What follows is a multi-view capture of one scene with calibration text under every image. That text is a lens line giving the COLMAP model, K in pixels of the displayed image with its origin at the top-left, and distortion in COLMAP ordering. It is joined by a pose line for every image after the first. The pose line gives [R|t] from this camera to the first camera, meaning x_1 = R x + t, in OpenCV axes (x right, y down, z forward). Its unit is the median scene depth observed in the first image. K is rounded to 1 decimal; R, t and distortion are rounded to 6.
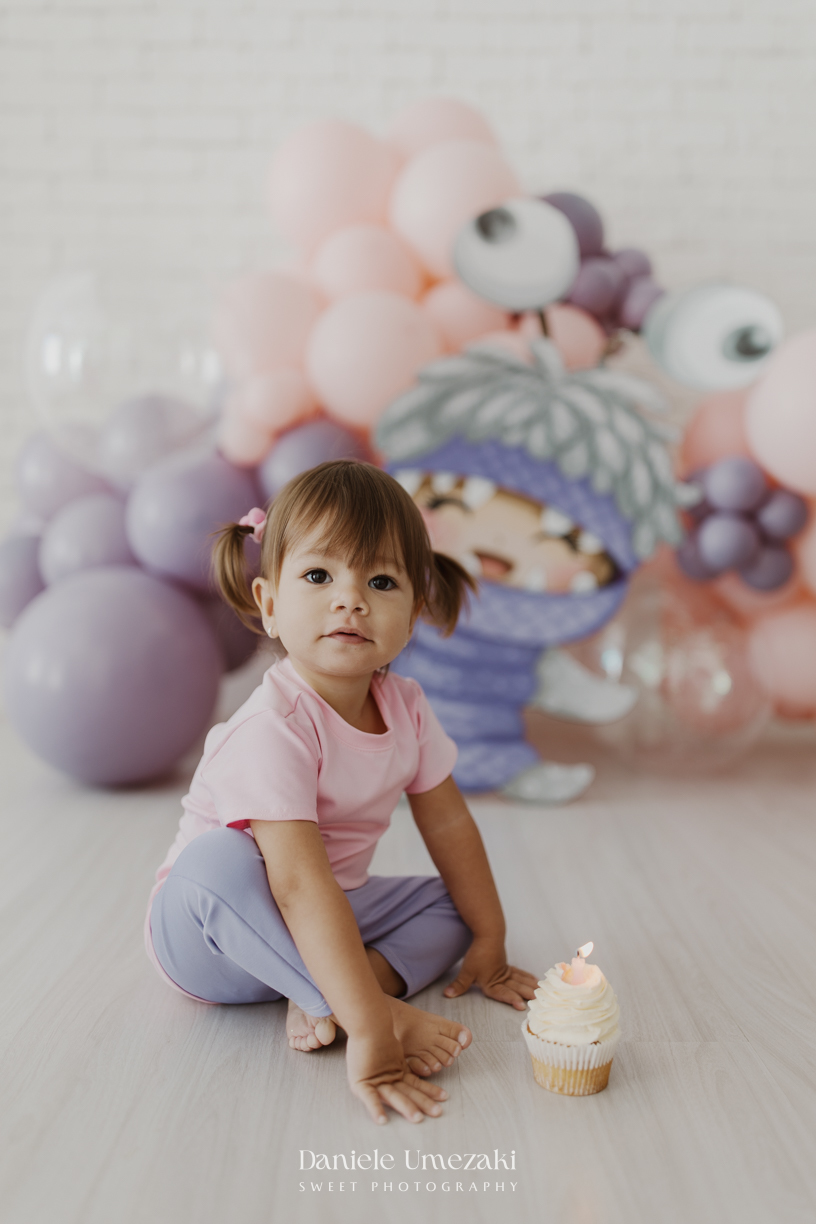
lens RADIAL K [[1182.9, 0, 393.1], [0, 1182.9, 614.5], [0, 0, 1]] dist [0.002995, -0.000243]
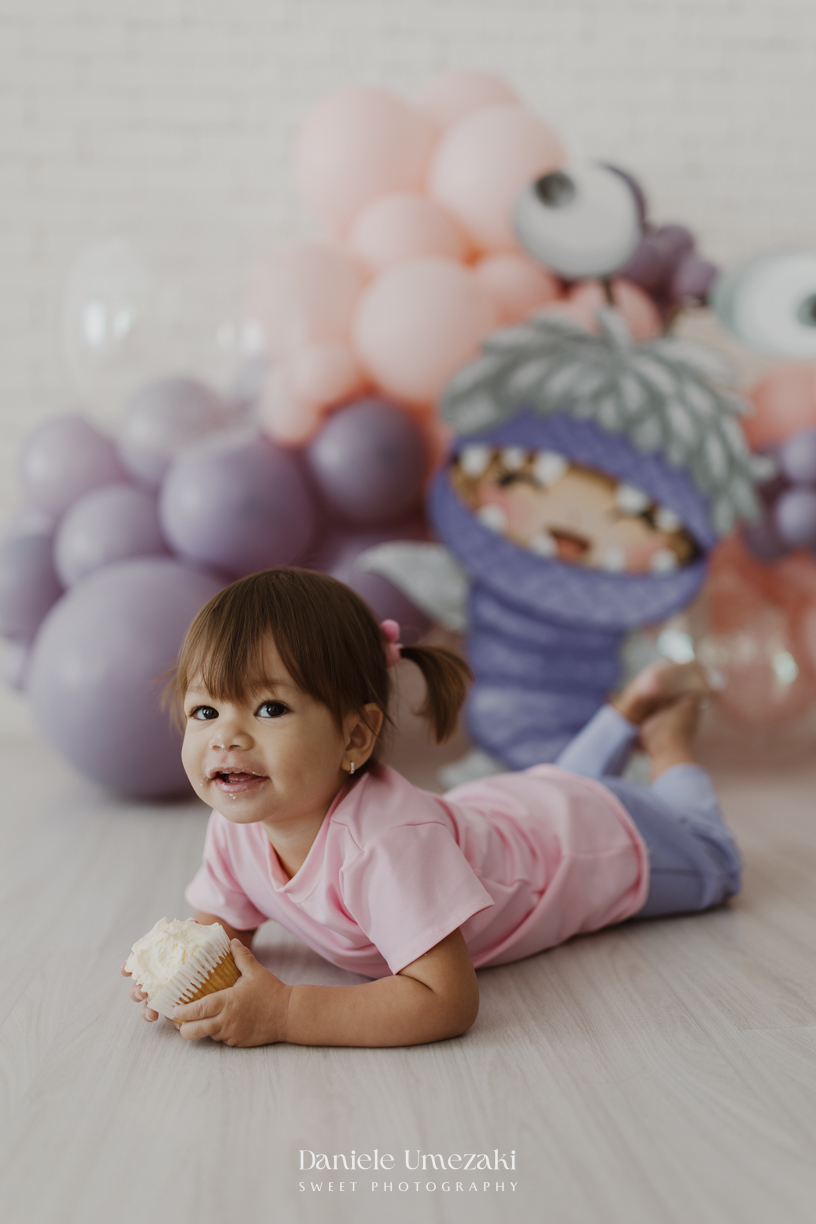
lens RADIAL K [[1182.9, 0, 393.1], [0, 1182.9, 614.5], [0, 0, 1]] dist [0.002995, -0.000243]
pose [[0.995449, -0.023873, 0.092256, -0.139962], [0.027412, 0.998929, -0.037280, 0.044005], [-0.091267, 0.039639, 0.995037, 0.081654]]
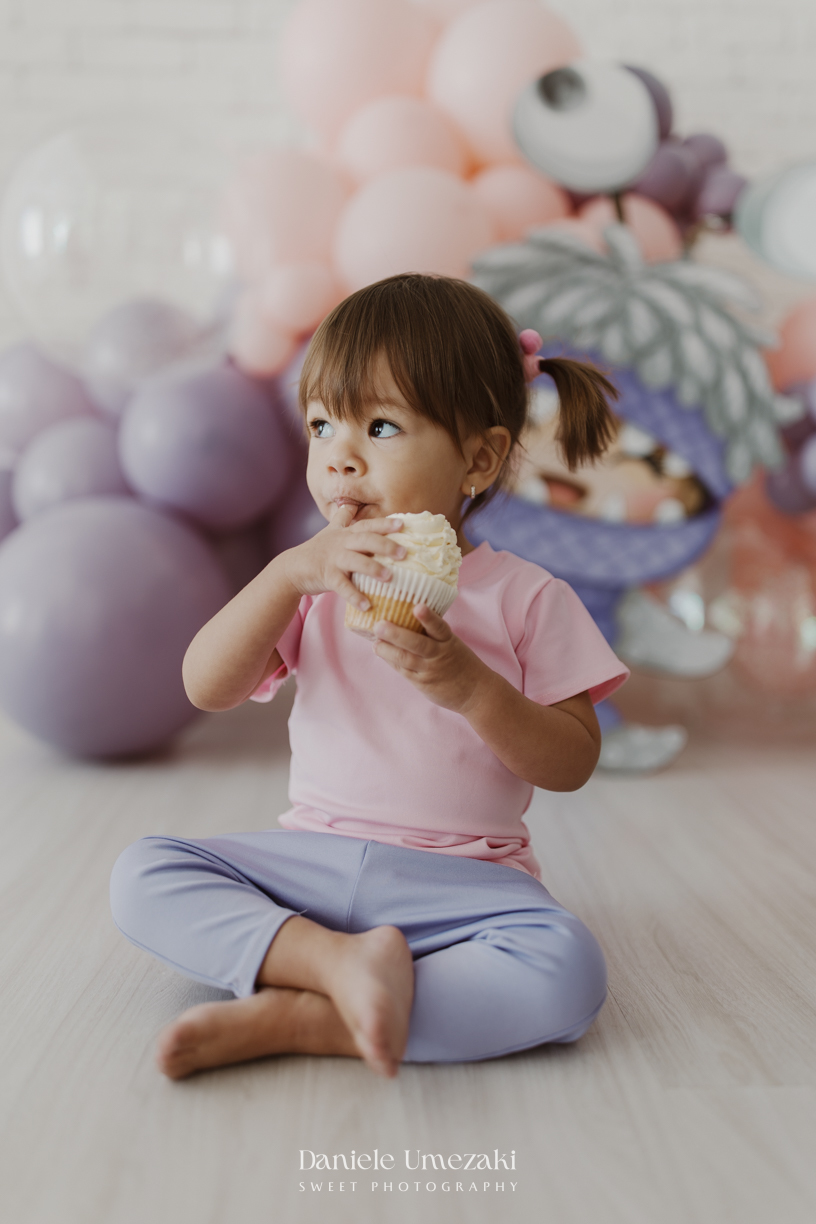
lens RADIAL K [[1182.9, 0, 393.1], [0, 1182.9, 614.5], [0, 0, 1]] dist [0.002995, -0.000243]
pose [[0.999209, -0.003684, 0.039584, -0.068652], [0.003498, 0.999982, 0.004780, 0.041013], [-0.039601, -0.004638, 0.999205, 0.163119]]
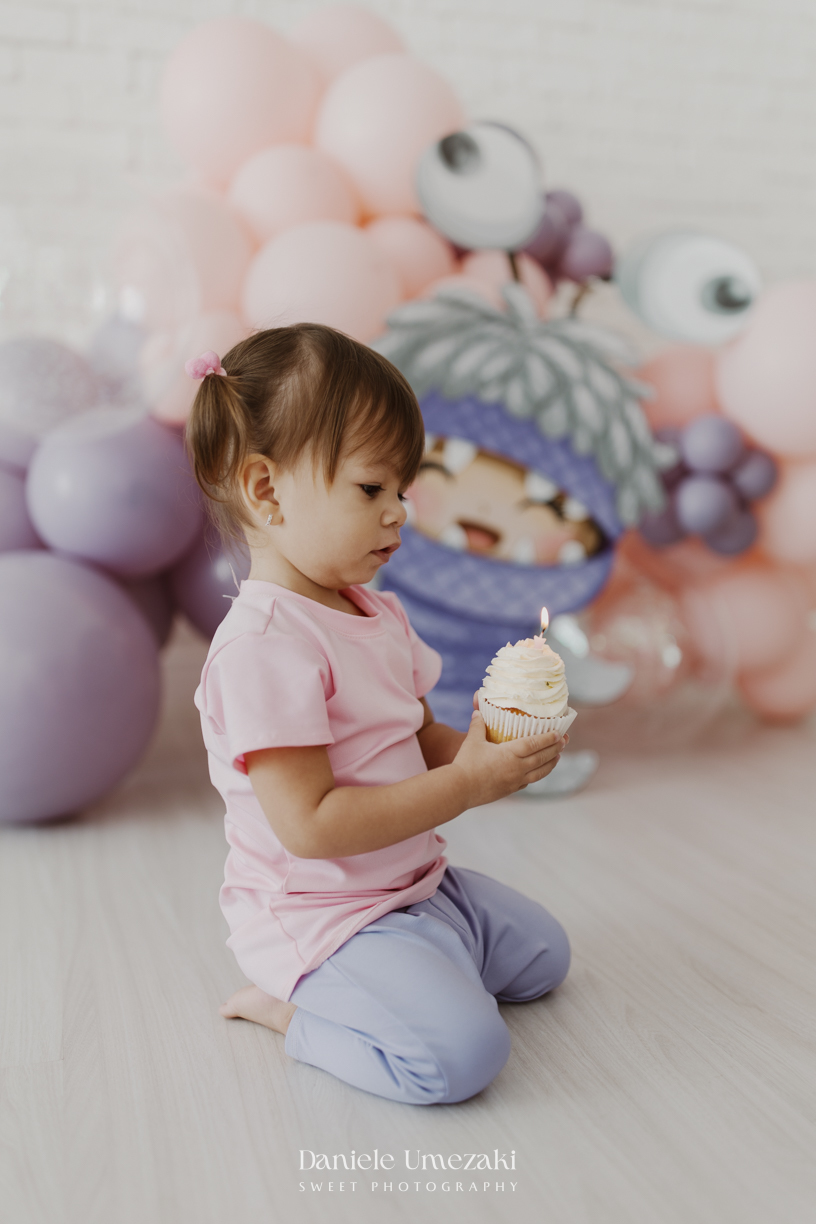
lens RADIAL K [[1182.9, 0, 393.1], [0, 1182.9, 614.5], [0, 0, 1]] dist [0.002995, -0.000243]
pose [[0.959193, -0.045987, 0.278986, -0.227195], [0.038150, 0.998712, 0.033457, -0.015041], [-0.280165, -0.021448, 0.959712, 0.156338]]
